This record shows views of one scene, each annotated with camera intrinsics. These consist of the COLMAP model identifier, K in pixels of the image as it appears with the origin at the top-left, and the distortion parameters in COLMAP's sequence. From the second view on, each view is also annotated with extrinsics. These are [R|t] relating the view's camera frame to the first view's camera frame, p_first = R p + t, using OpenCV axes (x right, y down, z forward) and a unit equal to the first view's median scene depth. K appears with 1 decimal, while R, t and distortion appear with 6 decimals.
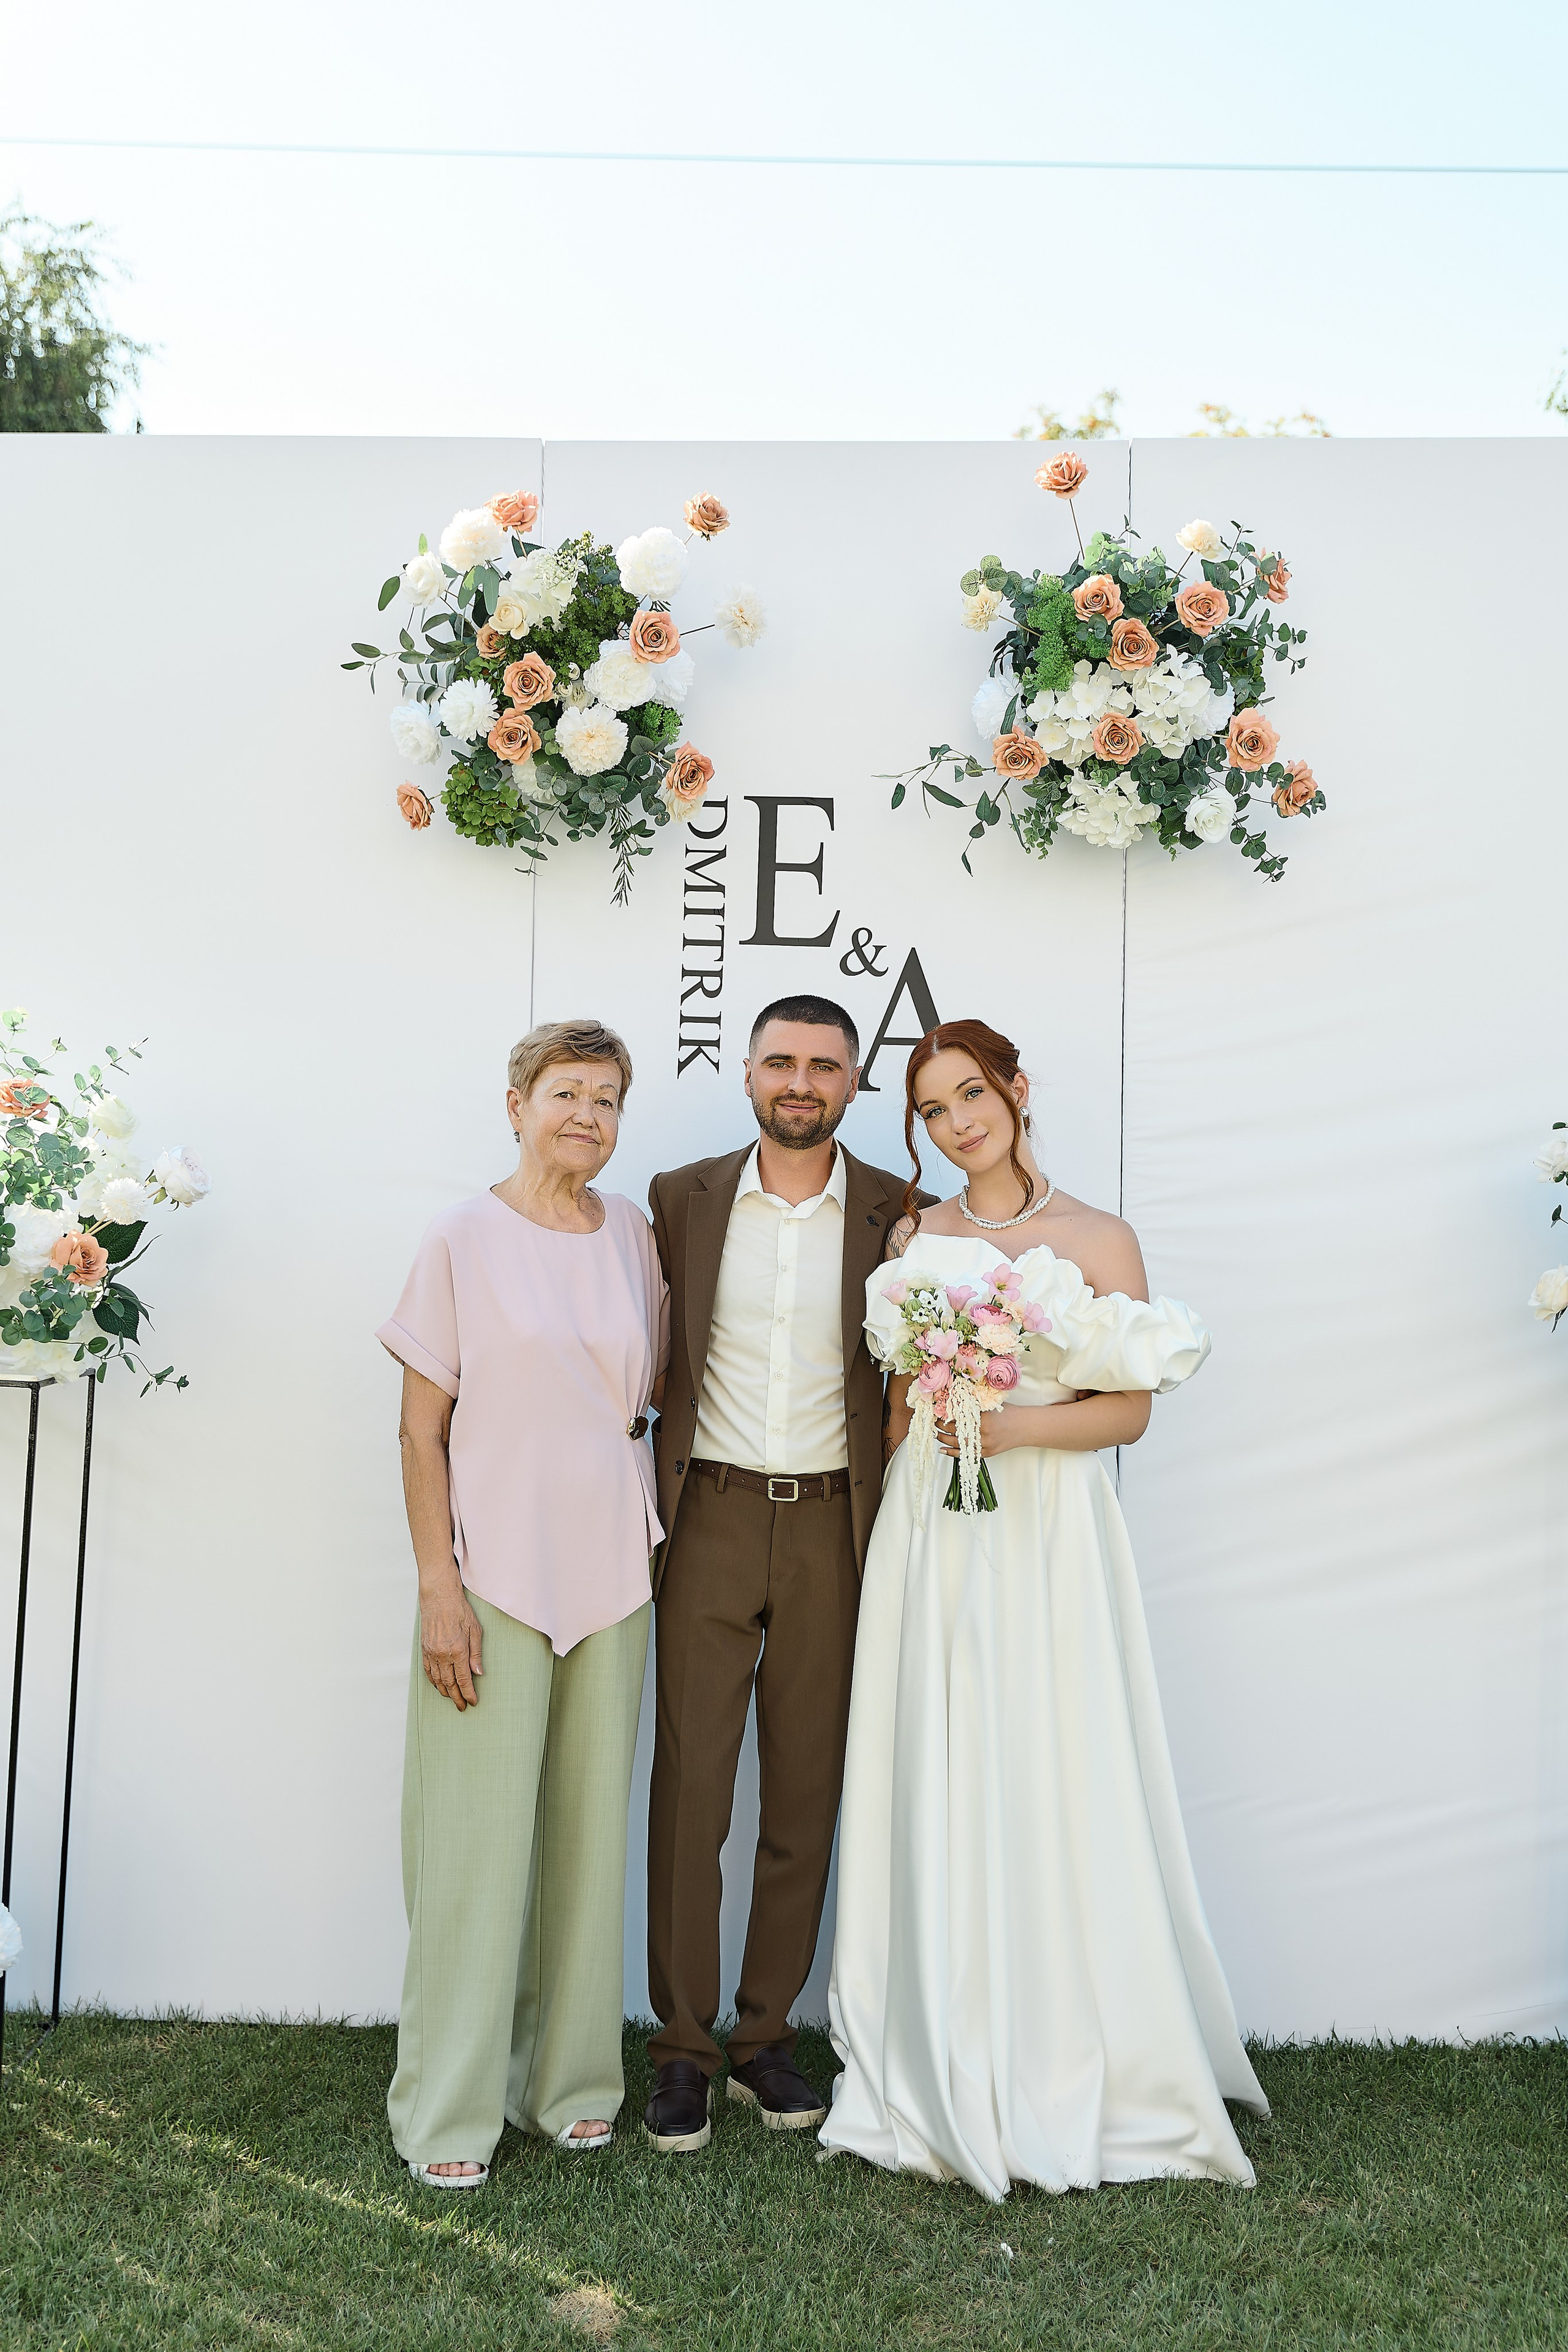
lens RADIAL K [[2740.7, 0, 763.9], [0, 2740.7, 1175.7], [0, 0, 1]] dist [0.000591, -0.004688]
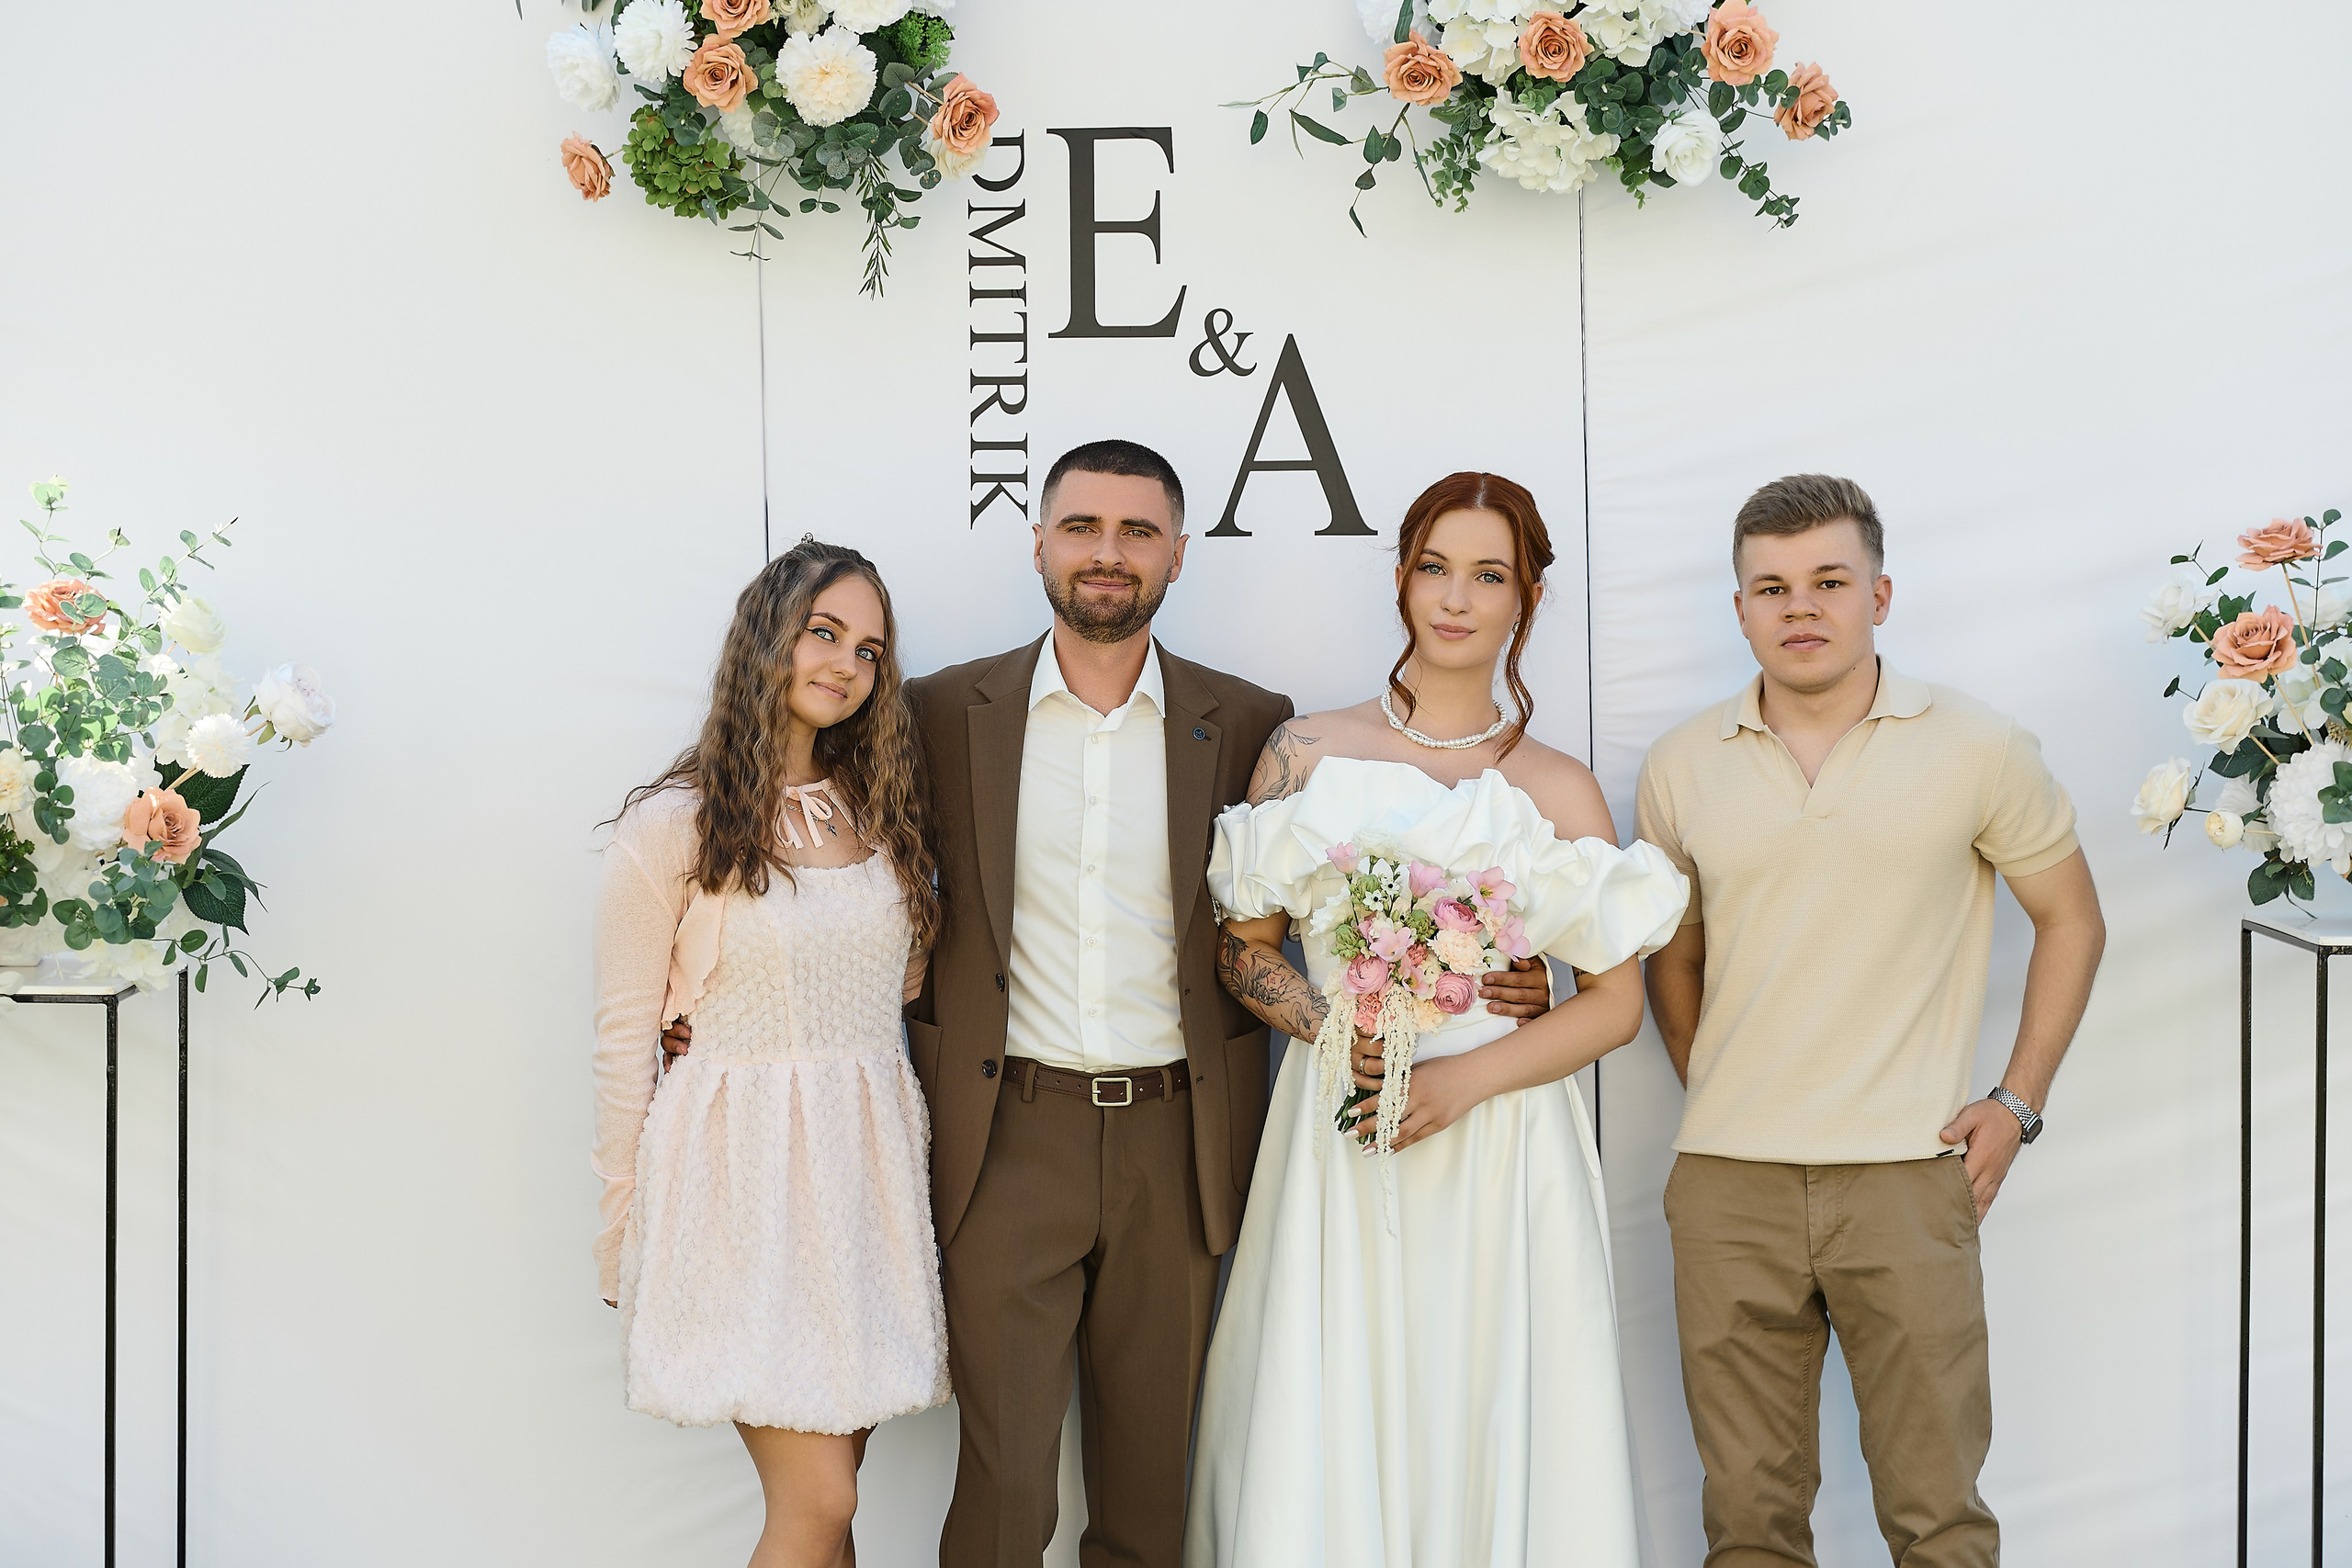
lens RADIAL K [[4611.4, 0, 1181.8], [0, 4611.4, 787.9], [0, 0, 1]] dist [0.056529, -0.040602]
pose [[0.999164, -0.040006, -0.008447, 0.032933], [0.040537, 0.996231, 0.076690, -0.061219], [0.005347, -0.076968, 0.997019, -0.224432]]
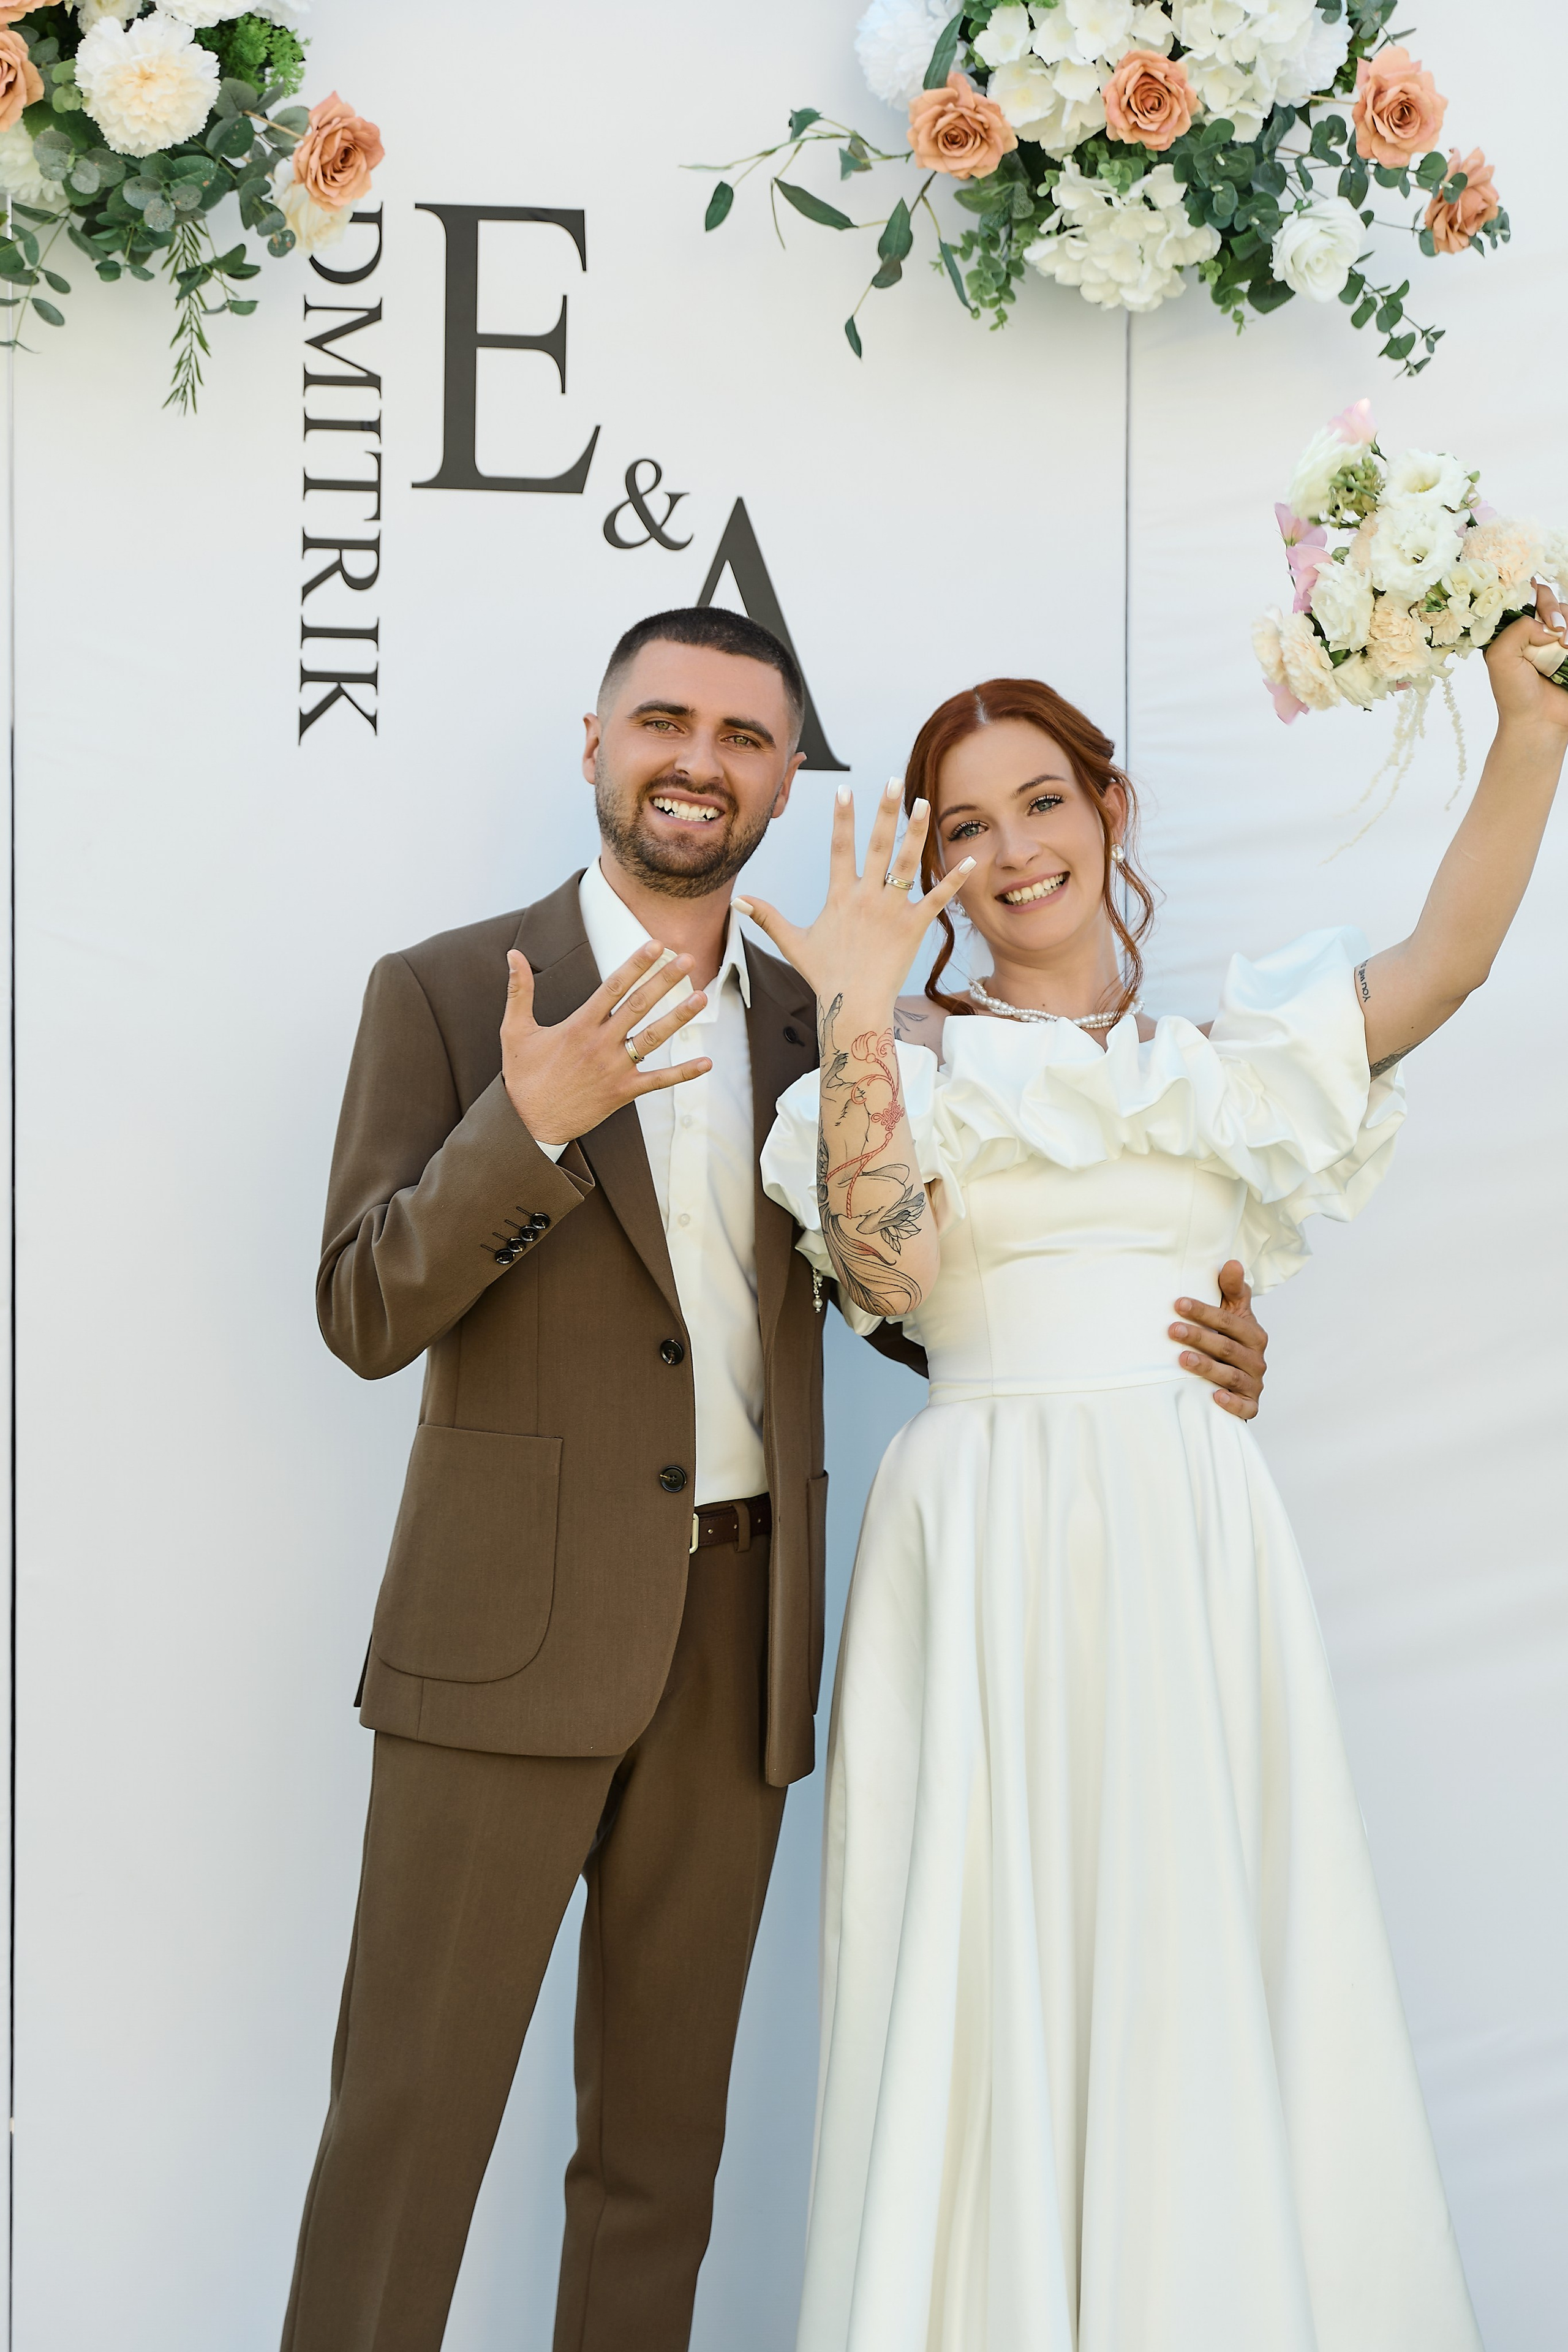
lens RADIAL K [[4292.6, 0, 769.7], [0, 4292.6, 1142.8], [0, 0, 1]] dist [0.070007, -0.247845]
pose [[0.985832, -0.021425, 0.166361, -0.085310], [0.009901, 0.997512, 0.069794, -0.016873], [-0.167443, -0.067158, 0.983592, 0.175381]]
